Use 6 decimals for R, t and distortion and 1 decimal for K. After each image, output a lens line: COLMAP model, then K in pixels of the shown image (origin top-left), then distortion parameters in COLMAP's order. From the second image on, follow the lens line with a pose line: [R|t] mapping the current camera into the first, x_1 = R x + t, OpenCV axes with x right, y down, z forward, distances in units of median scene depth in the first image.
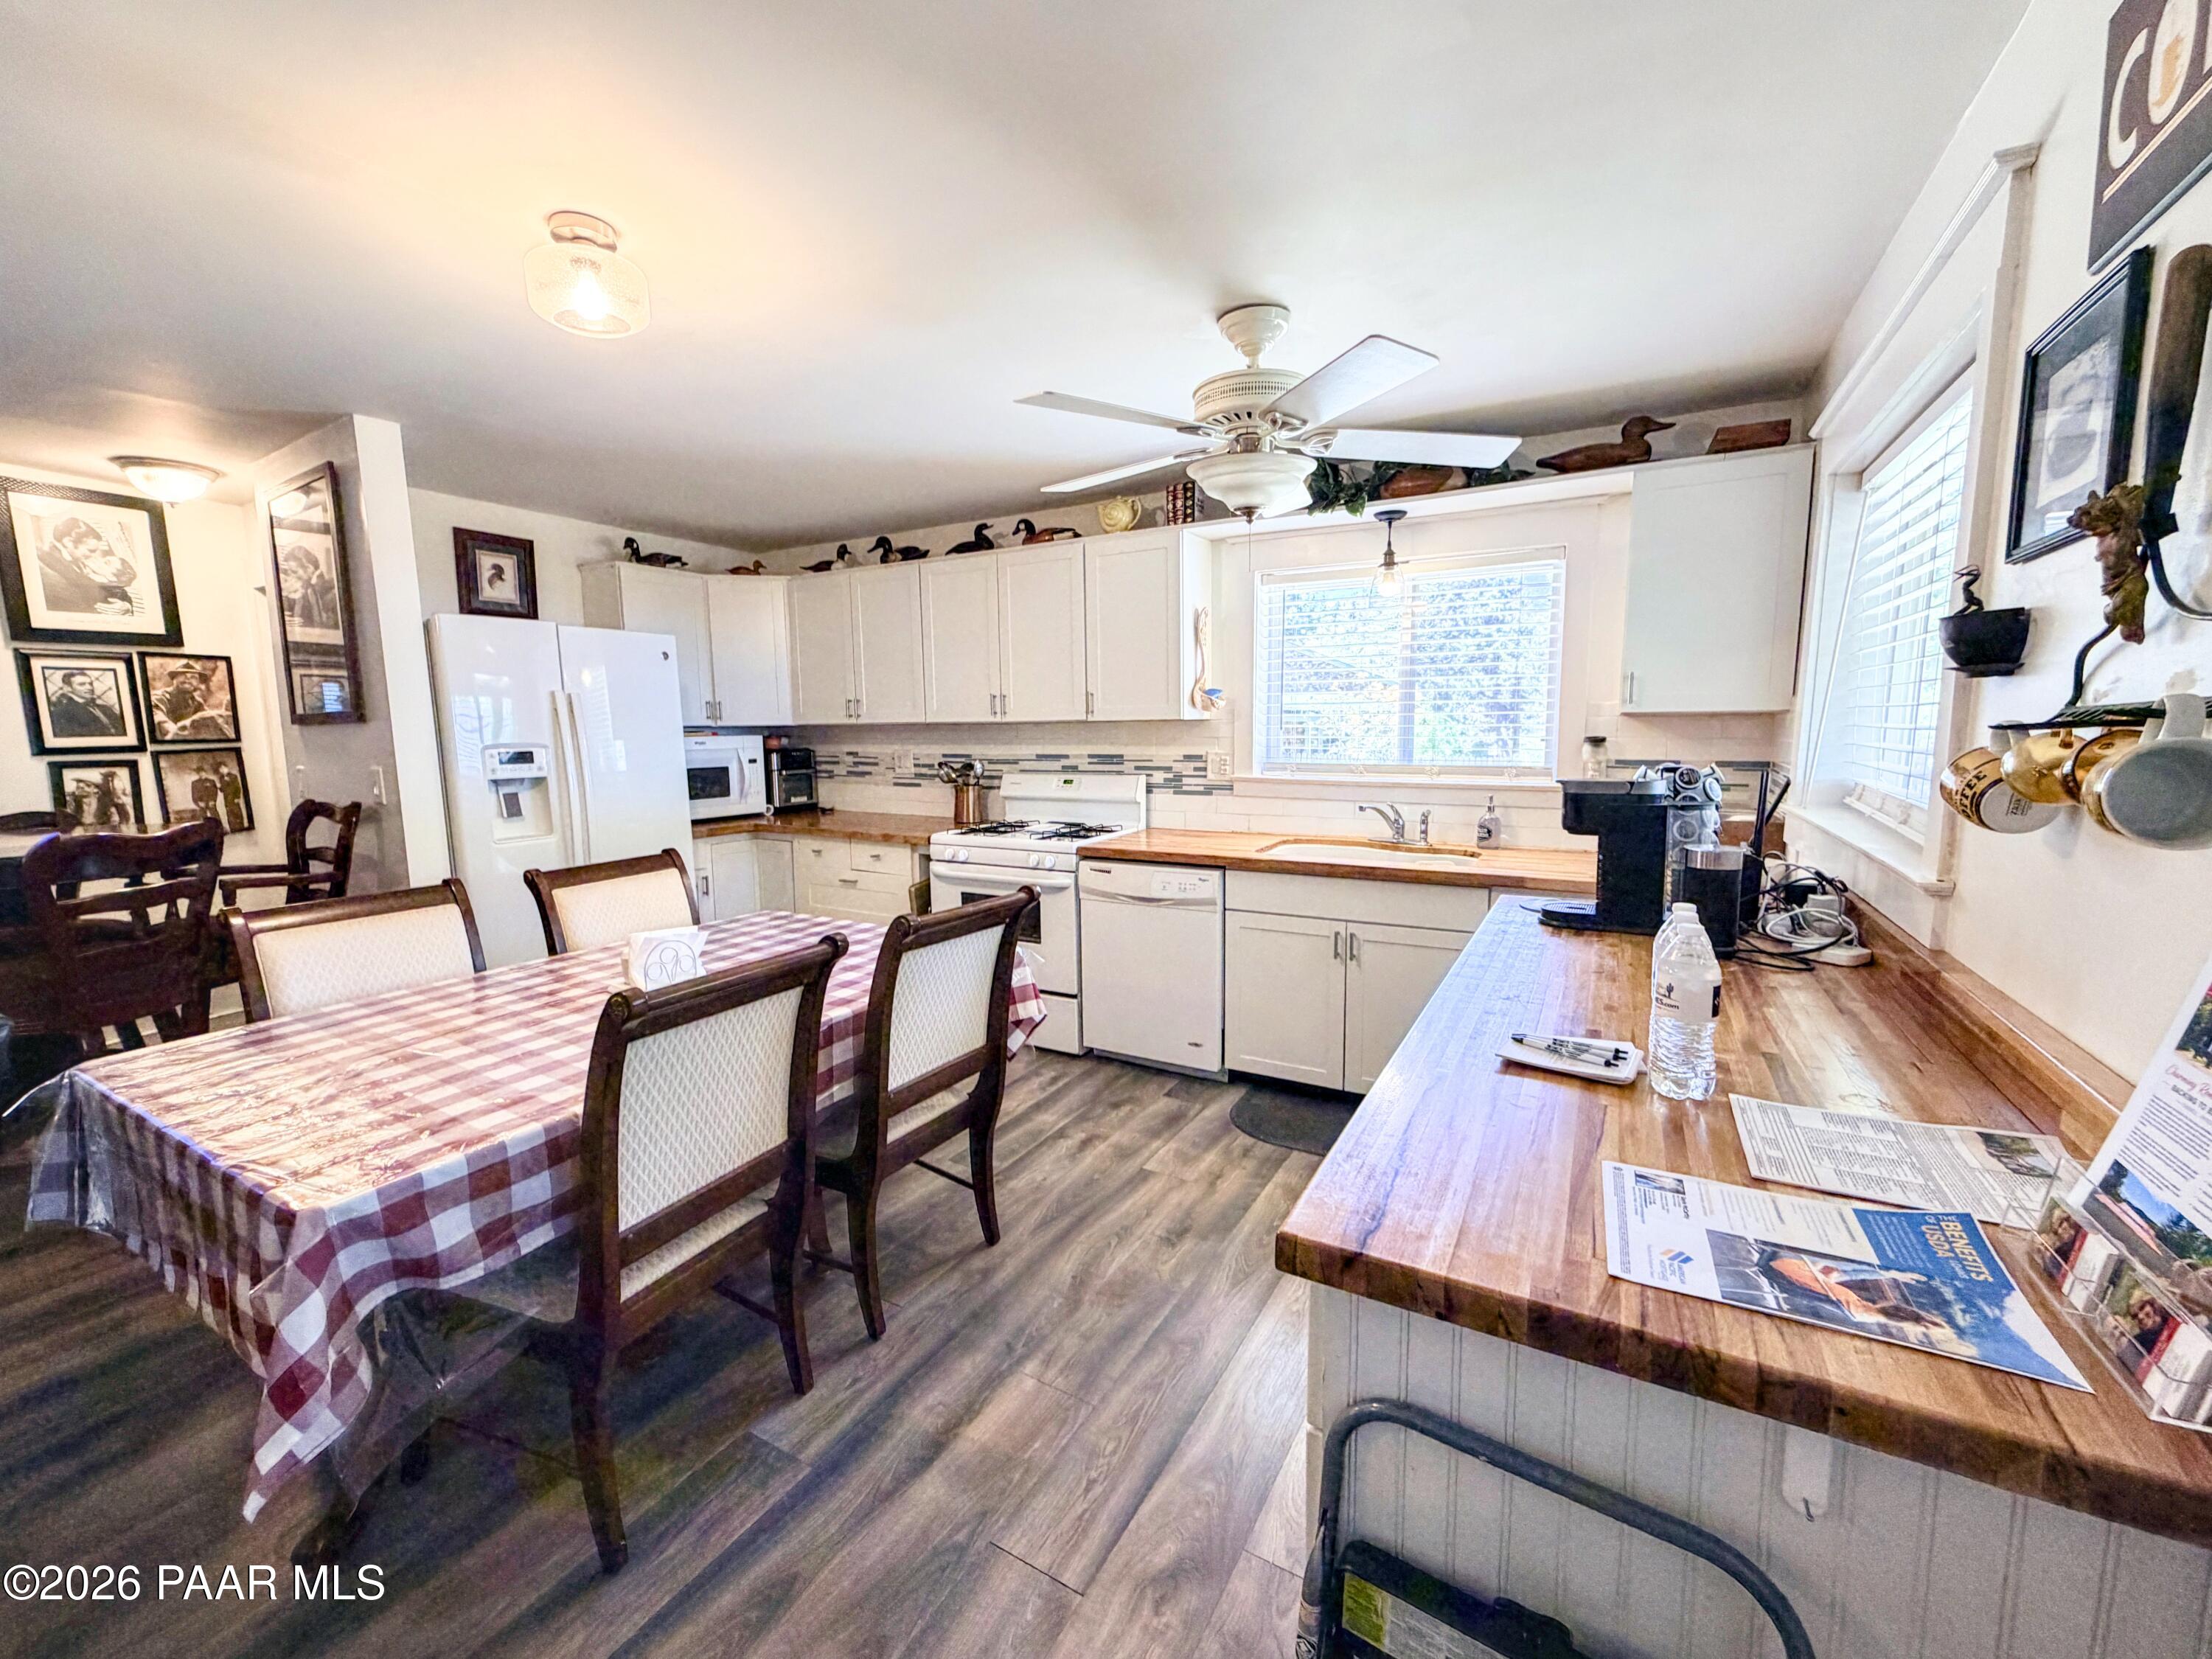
lens RADIAL K [[930.6, 0, 1106.0], [0, 930.6, 829.5], [0, 0, 1]] dist [-0.000014, -0.000469]
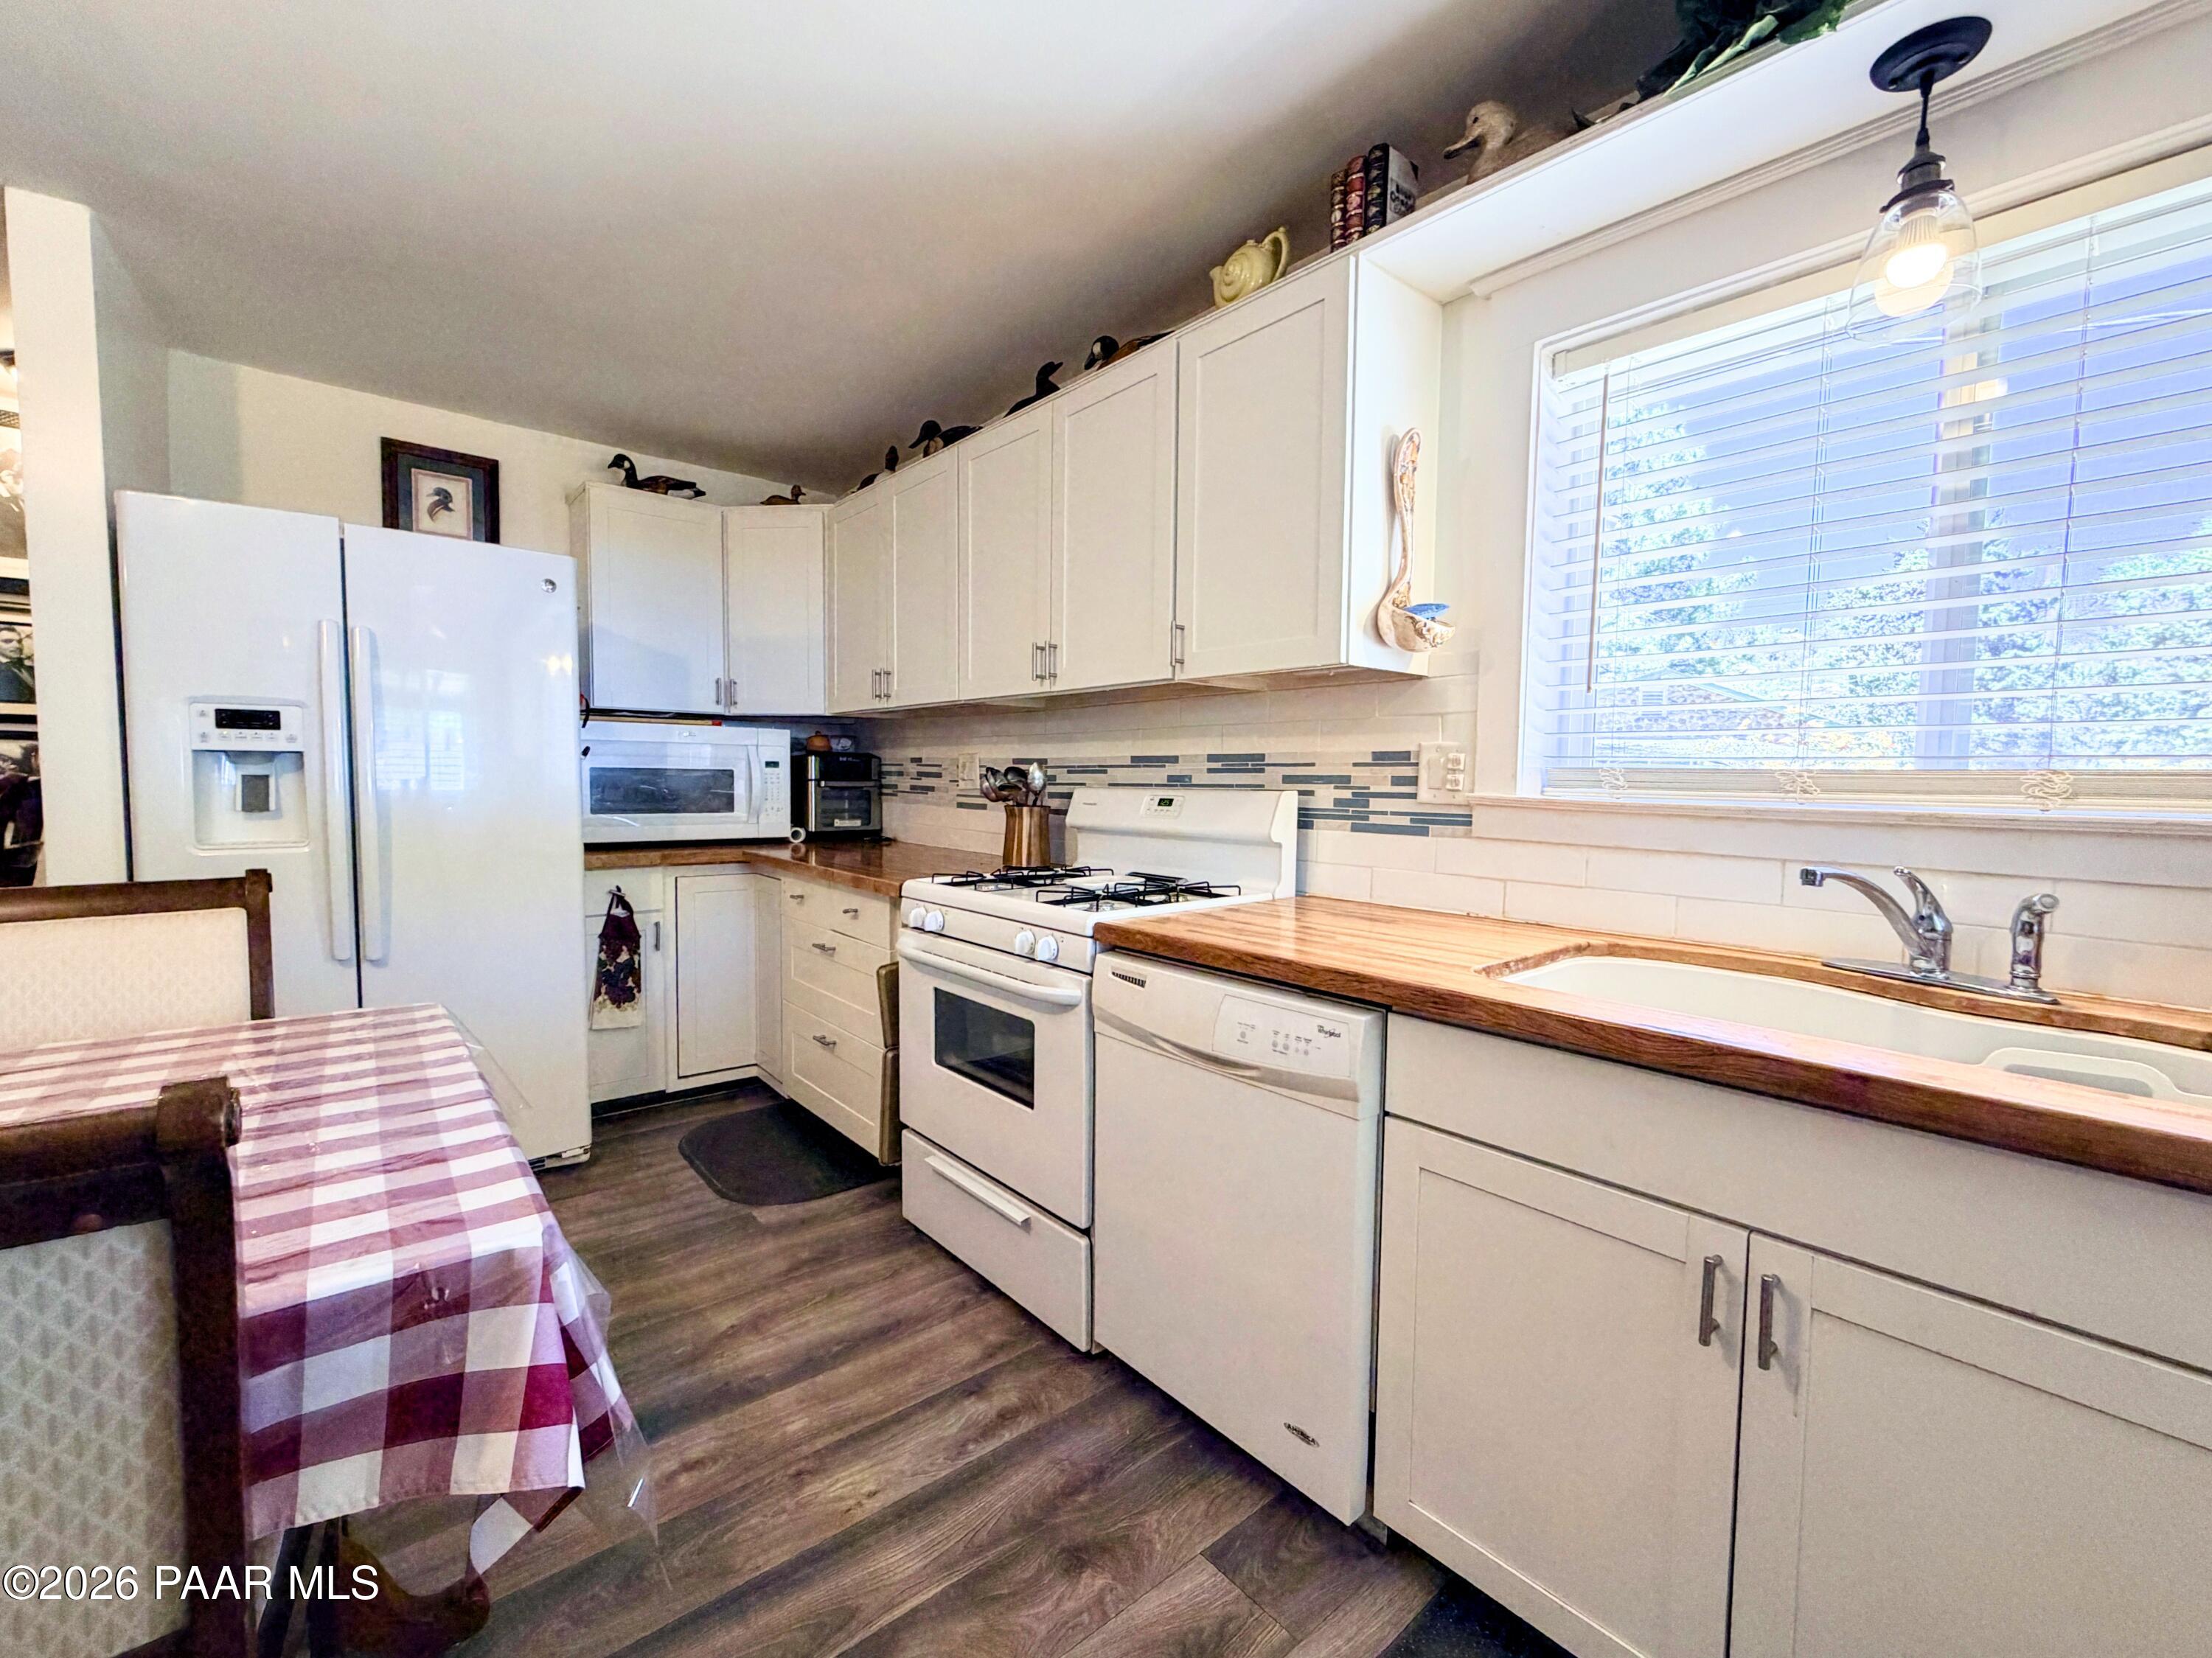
lens RADIAL K [[930.5, 0, 1106.0], [0, 930.5, 829.0], [0, 0, 1]] dist [-0.000014, -0.000469]
pose [[0.934021, 0.042032, -0.354737, 0.126736], [-0.064487, 0.996578, -0.051713, -0.004700], [0.351349, 0.071177, 0.933535, 0.487476]]
